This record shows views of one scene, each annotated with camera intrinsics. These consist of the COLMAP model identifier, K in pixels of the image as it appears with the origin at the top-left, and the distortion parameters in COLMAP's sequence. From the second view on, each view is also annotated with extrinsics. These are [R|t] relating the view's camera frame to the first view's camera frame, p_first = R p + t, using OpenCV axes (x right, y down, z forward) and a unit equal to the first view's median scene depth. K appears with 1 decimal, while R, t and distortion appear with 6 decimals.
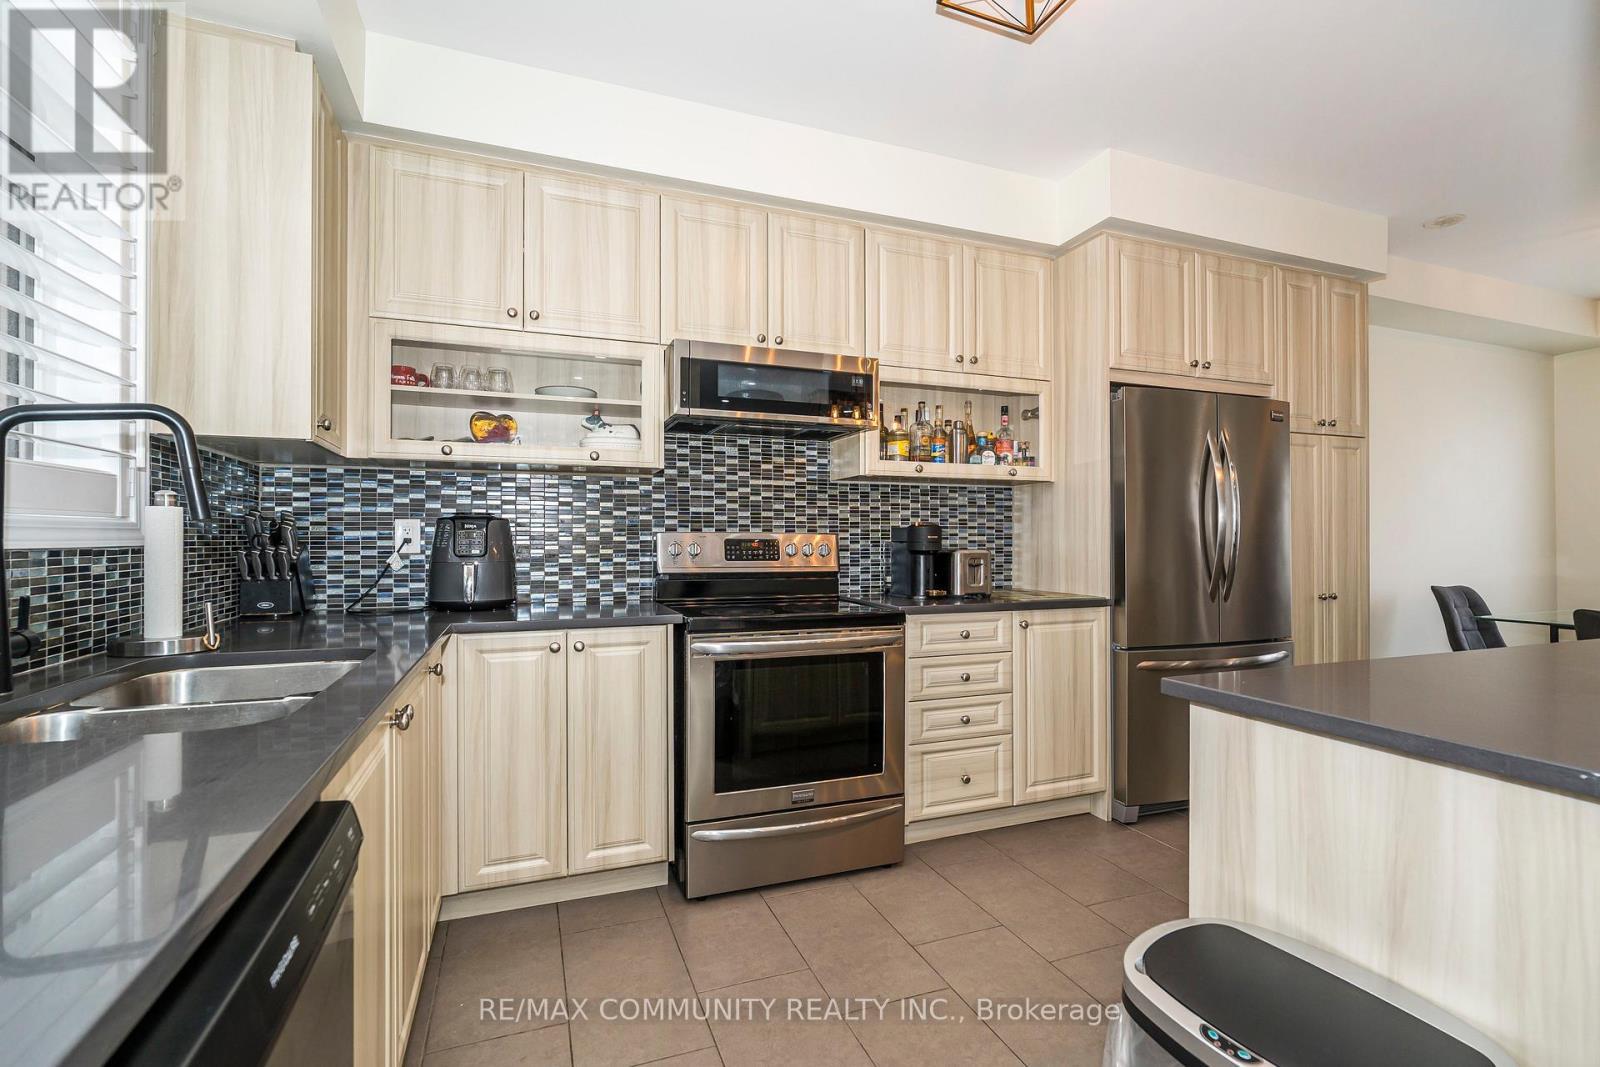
lens RADIAL K [[732.2, 0, 800.0], [0, 732.2, 533.5], [0, 0, 1]] dist [0.000265, 0.000104]
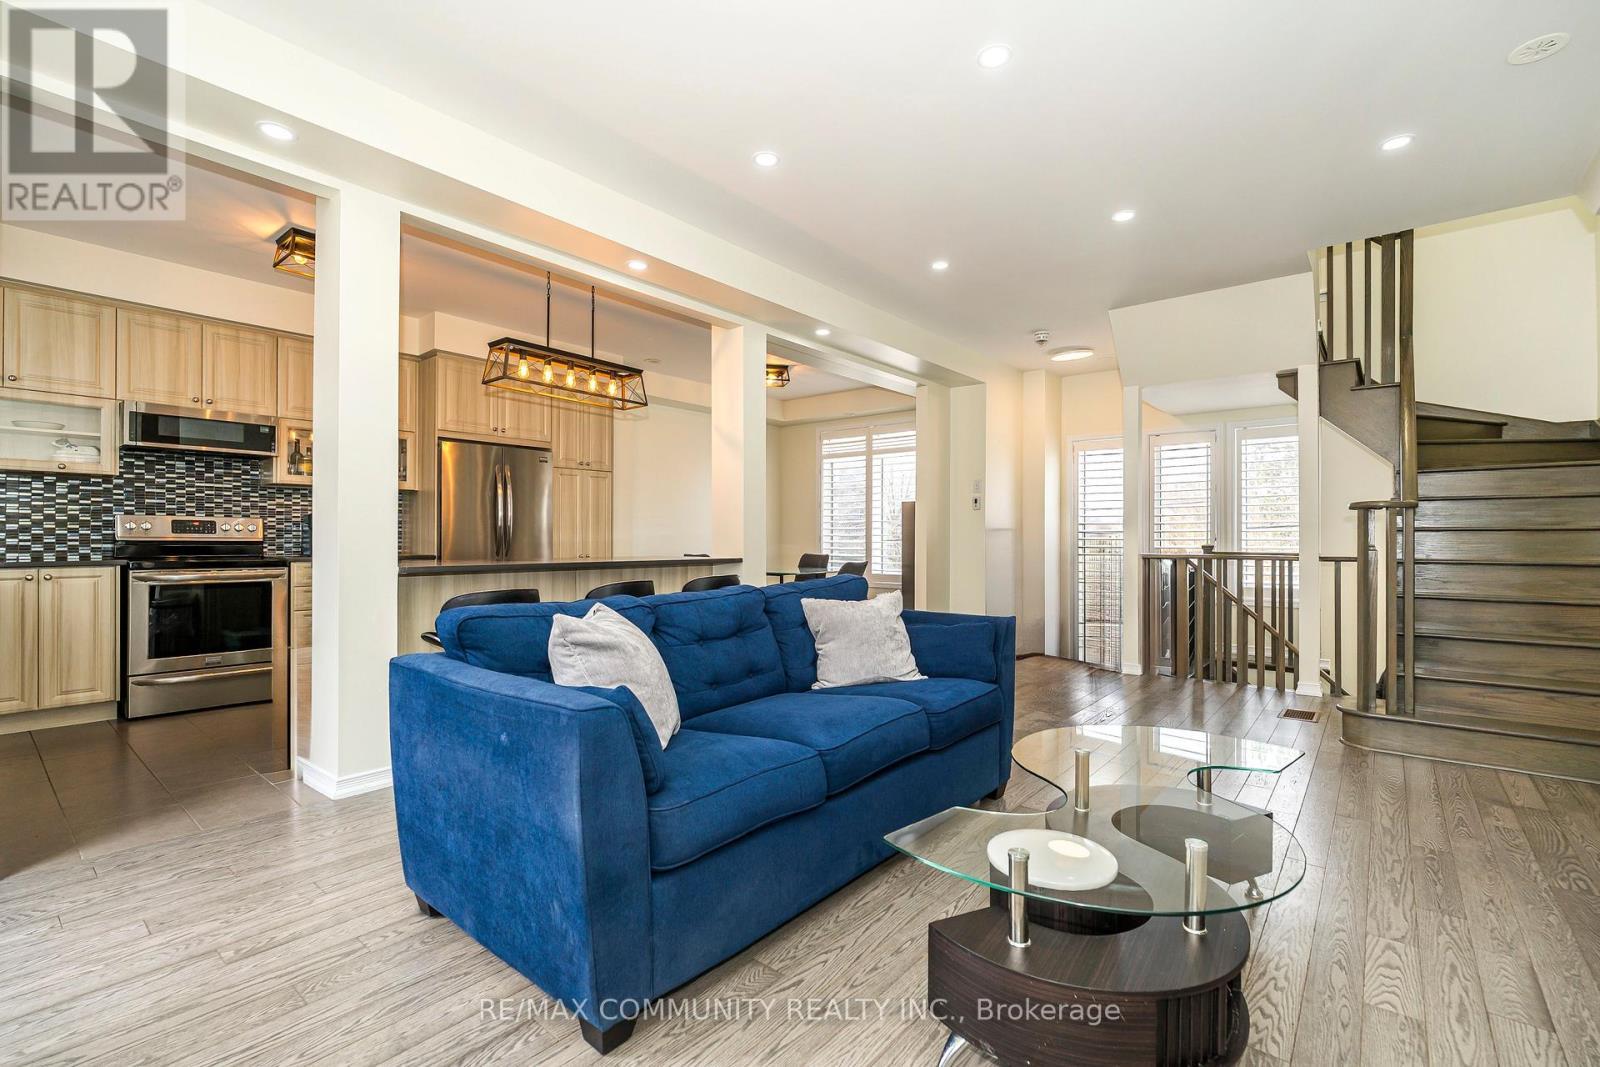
lens RADIAL K [[762.6, 0, 800.0], [0, 762.6, 533.5], [0, 0, 1]] dist [0.000740, 0.000598]
pose [[0.887773, 0.006042, 0.460241, 0.353515], [-0.005282, 0.999982, -0.002939, 0.035892], [-0.460251, 0.000178, 0.887789, -1.128668]]
